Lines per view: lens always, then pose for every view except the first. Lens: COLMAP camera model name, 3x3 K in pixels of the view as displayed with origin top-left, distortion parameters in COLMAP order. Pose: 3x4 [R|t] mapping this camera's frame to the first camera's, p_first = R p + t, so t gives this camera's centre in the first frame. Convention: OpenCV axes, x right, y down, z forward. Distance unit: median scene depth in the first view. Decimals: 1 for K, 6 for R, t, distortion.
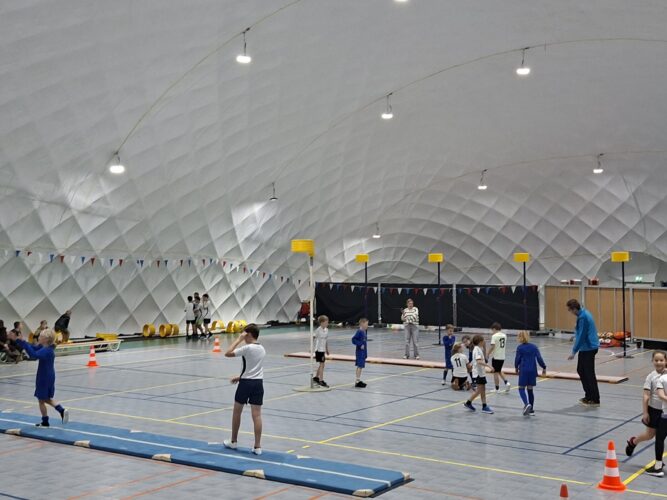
lens RADIAL K [[828.7, 0, 333.5], [0, 828.7, 250.0], [0, 0, 1]] dist [0.193514, -0.412041]
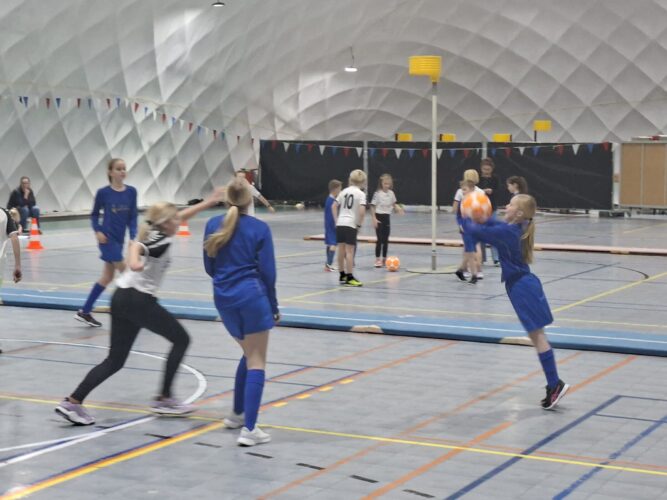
lens RADIAL K [[1363.1, 0, 333.5], [0, 1363.1, 250.0], [0, 0, 1]] dist [0.090980, 0.448344]
pose [[0.990448, -0.005366, 0.137781, -0.120825], [-0.008994, 0.994600, 0.103392, 0.015011], [-0.137592, -0.103644, 0.985051, -0.060123]]
